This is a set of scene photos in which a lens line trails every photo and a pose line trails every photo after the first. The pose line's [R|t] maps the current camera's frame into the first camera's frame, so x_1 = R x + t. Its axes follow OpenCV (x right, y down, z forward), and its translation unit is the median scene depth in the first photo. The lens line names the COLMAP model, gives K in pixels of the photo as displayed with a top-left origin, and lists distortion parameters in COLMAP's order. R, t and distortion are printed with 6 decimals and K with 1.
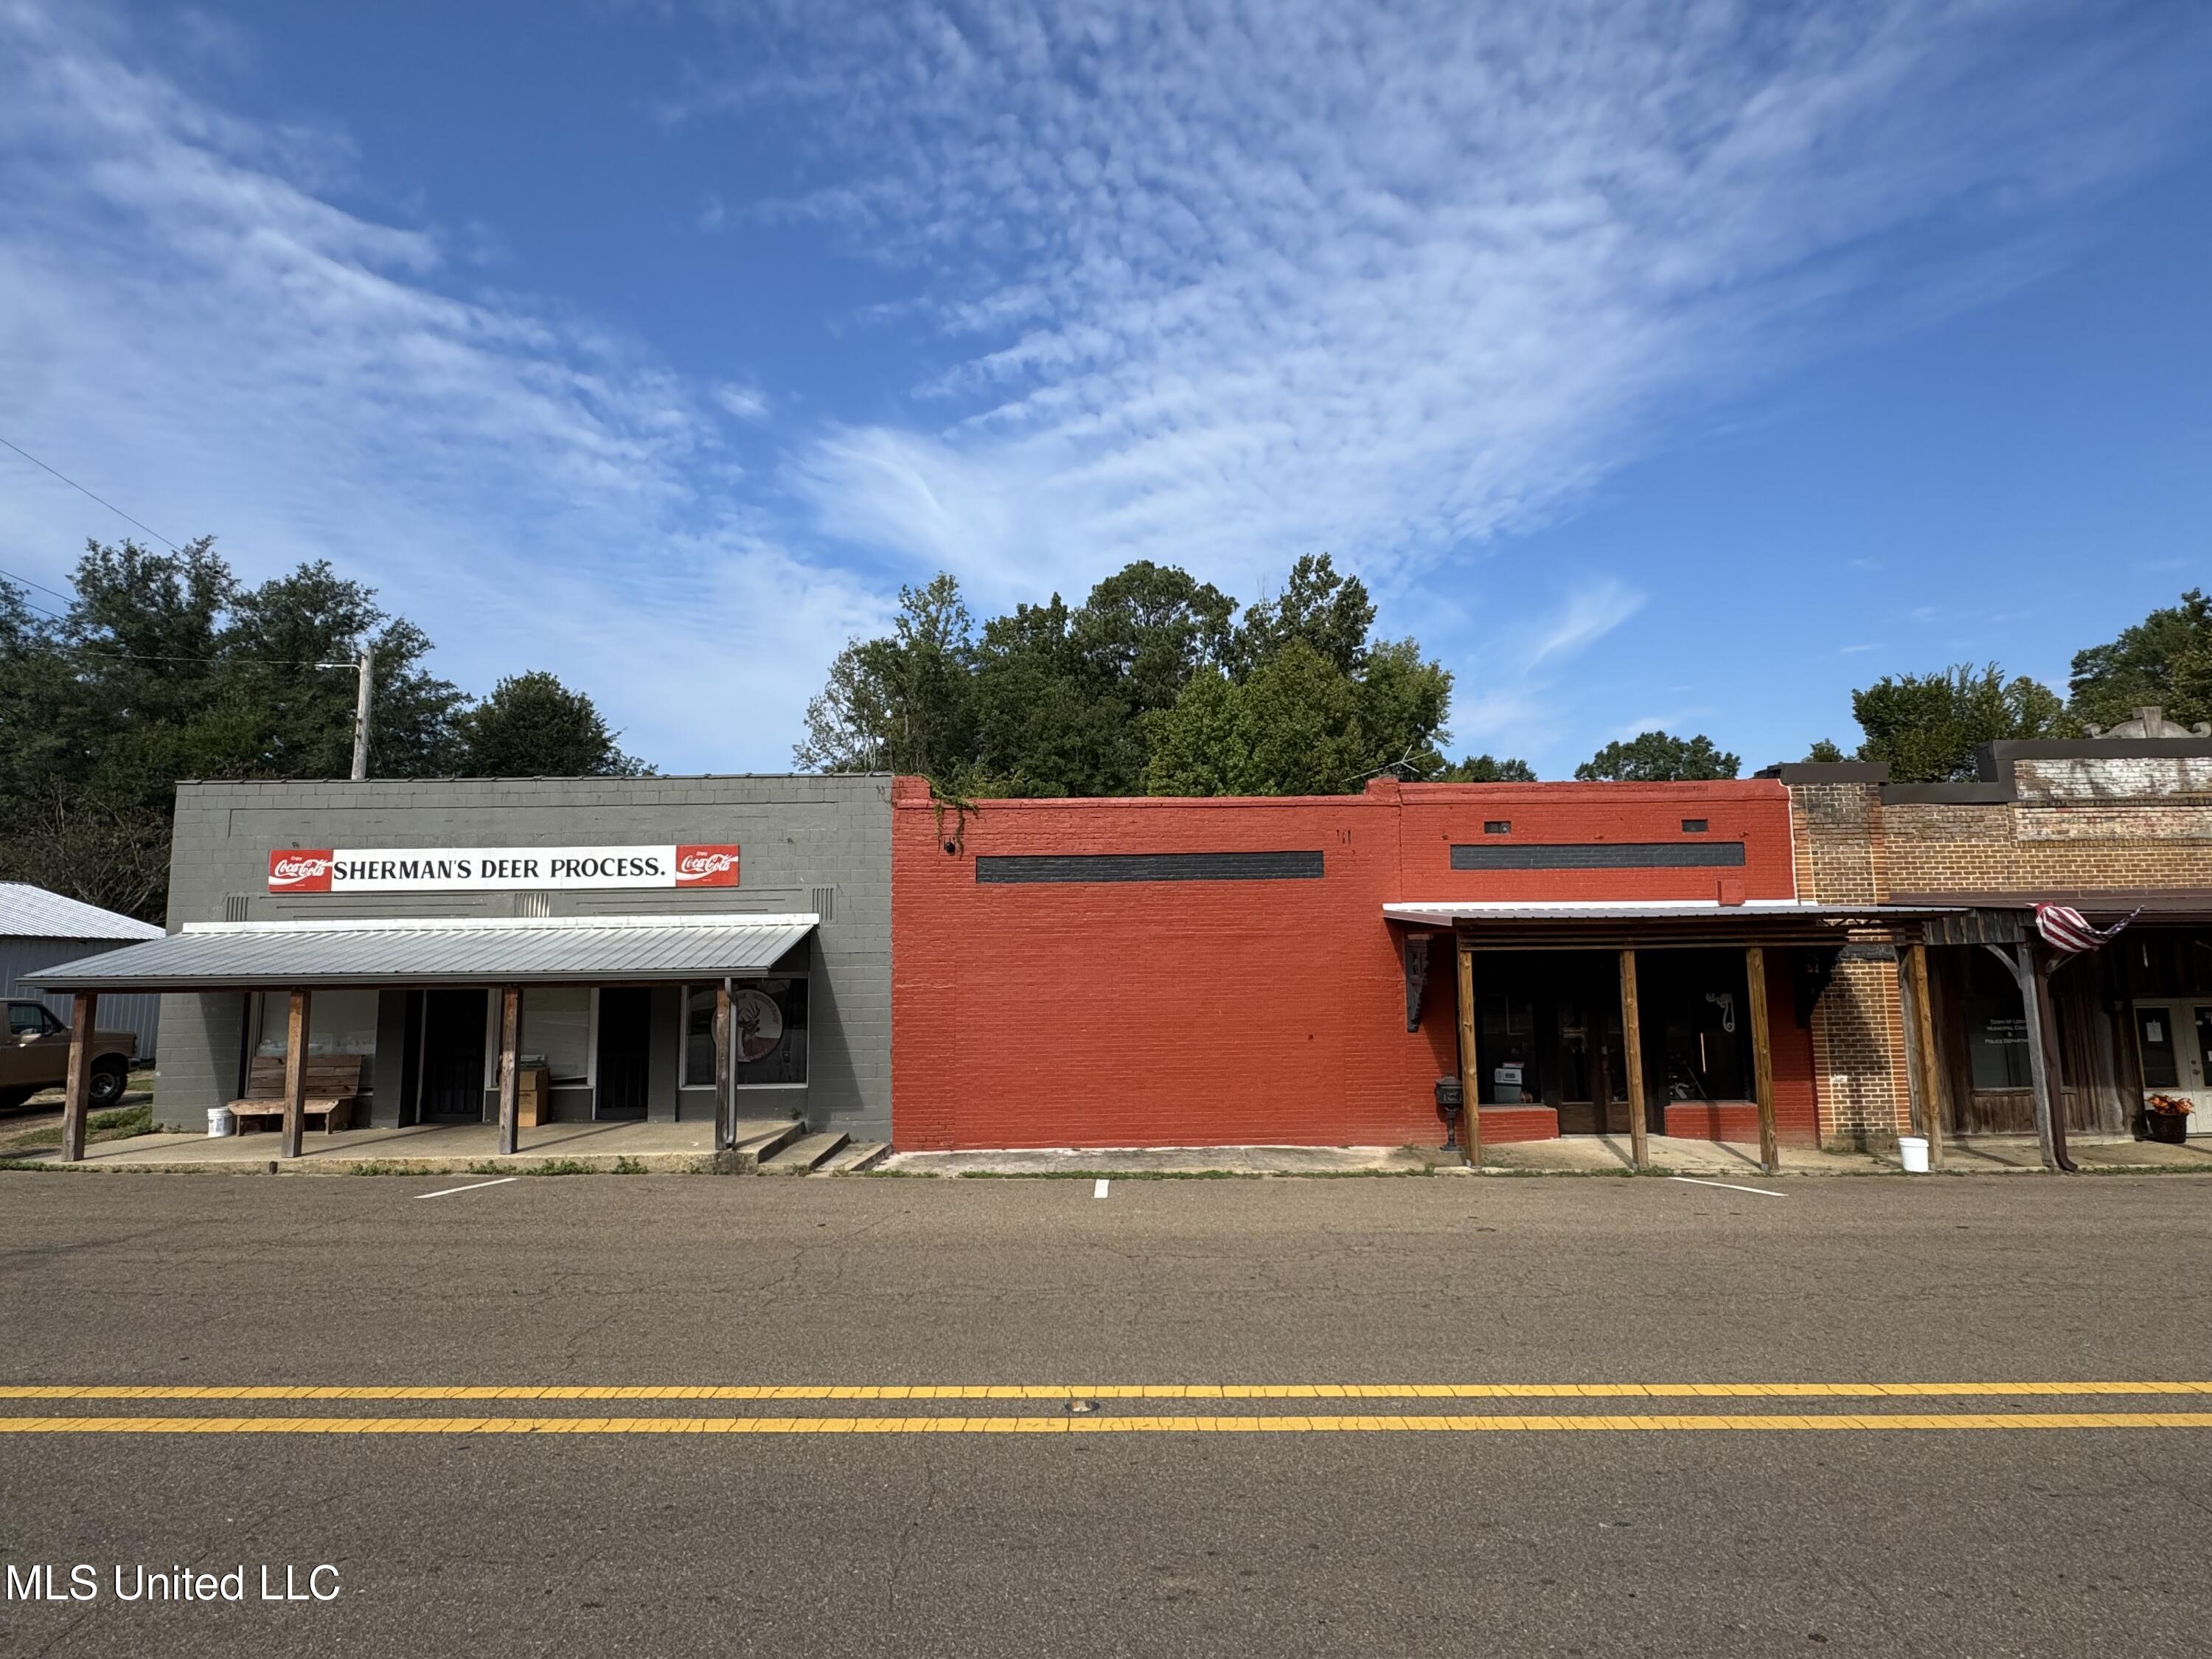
lens RADIAL K [[1098.1, 0, 1106.0], [0, 1098.1, 829.5], [0, 0, 1]] dist [-0.004121, 0.000590]
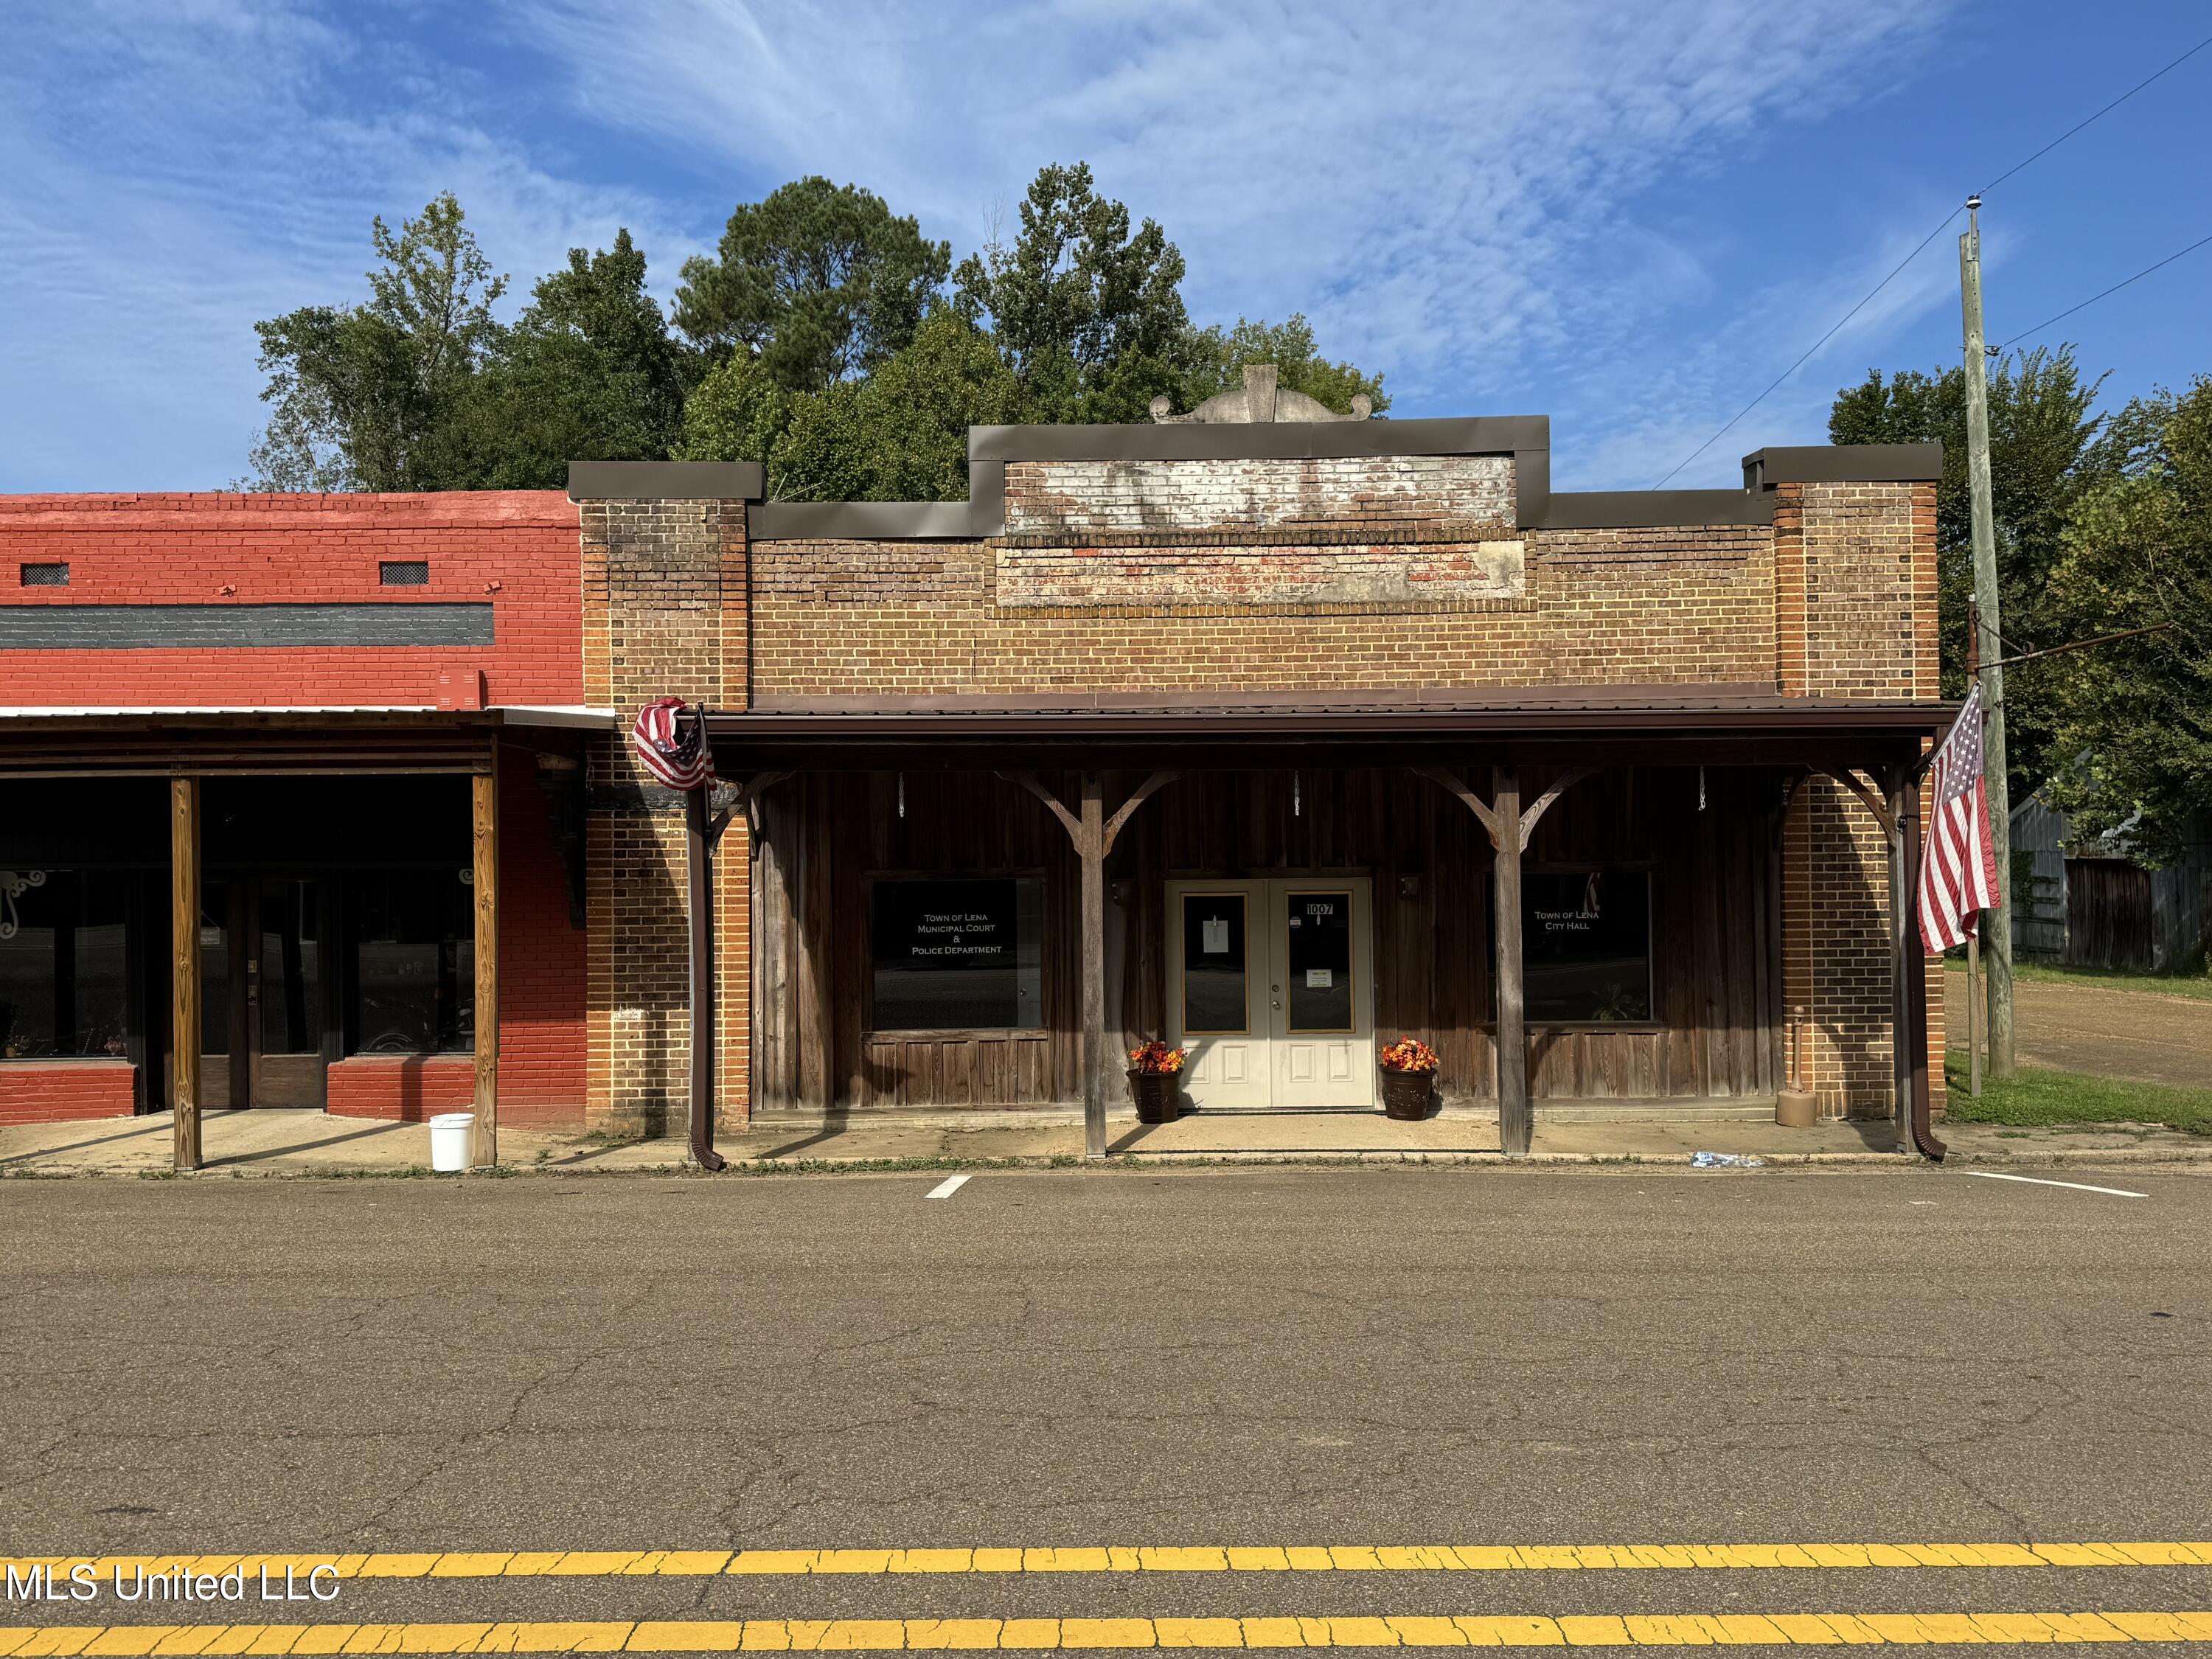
lens RADIAL K [[1909.6, 0, 1109.0], [0, 1909.6, 844.3], [0, 0, 1]] dist [0.174888, -0.343482]
pose [[0.999995, 0.002778, 0.001213, 0.891940], [-0.002878, 0.995689, 0.092710, 0.041242], [-0.000951, -0.092713, 0.995692, -0.006974]]
